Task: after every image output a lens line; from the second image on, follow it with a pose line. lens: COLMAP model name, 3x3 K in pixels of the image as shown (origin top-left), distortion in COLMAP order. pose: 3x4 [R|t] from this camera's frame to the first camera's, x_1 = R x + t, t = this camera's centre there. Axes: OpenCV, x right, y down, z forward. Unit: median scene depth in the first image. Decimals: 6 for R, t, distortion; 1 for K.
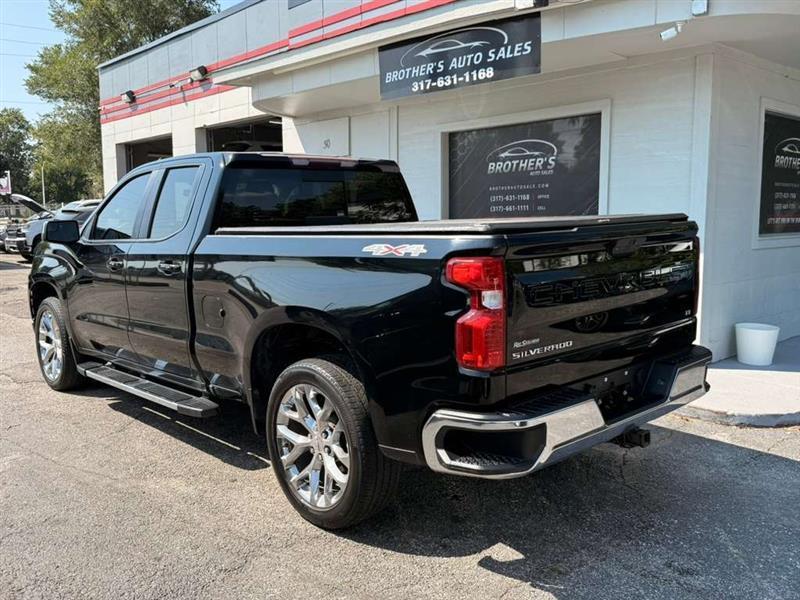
lens RADIAL K [[709.4, 0, 400.6], [0, 709.4, 297.8], [0, 0, 1]] dist [0.105258, -0.200829]
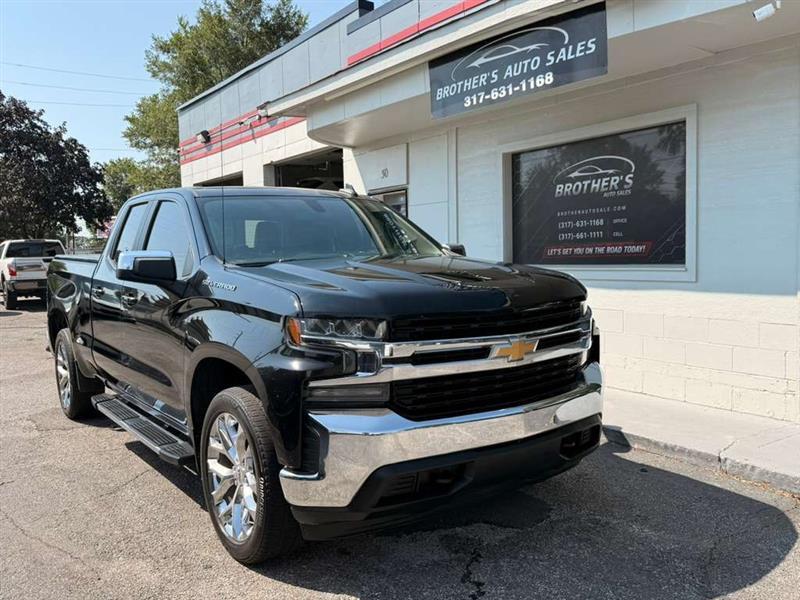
lens RADIAL K [[711.0, 0, 395.2], [0, 711.0, 301.9], [0, 0, 1]] dist [0.089282, -0.140022]
pose [[0.990281, -0.007167, -0.138897, 0.057762], [0.000718, 0.998922, -0.046422, -0.004969], [0.139080, 0.045871, 0.989218, 0.126311]]
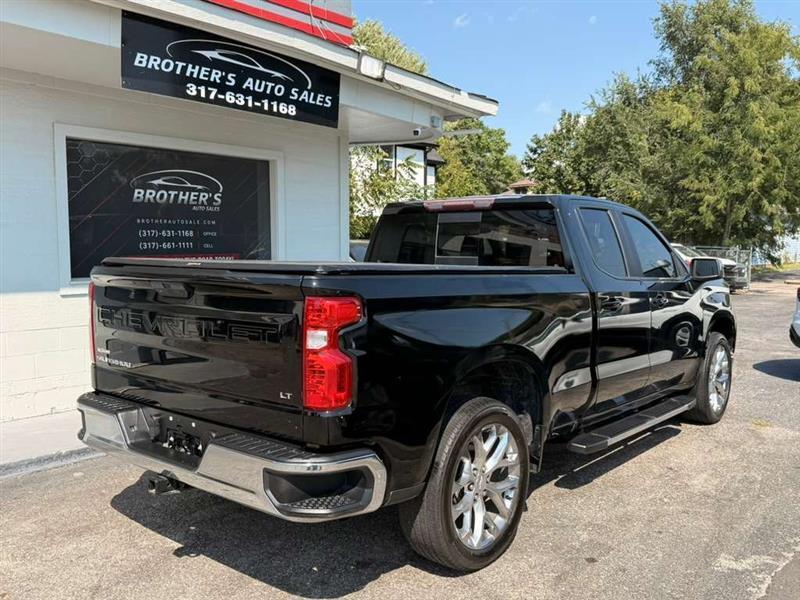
lens RADIAL K [[710.0, 0, 401.2], [0, 710.0, 301.2], [0, 0, 1]] dist [0.104554, -0.203237]
pose [[-0.114561, -0.071827, 0.990816, -0.861886], [0.112473, 0.990032, 0.084775, -0.117524], [-0.987029, 0.121152, -0.105341, 0.959805]]
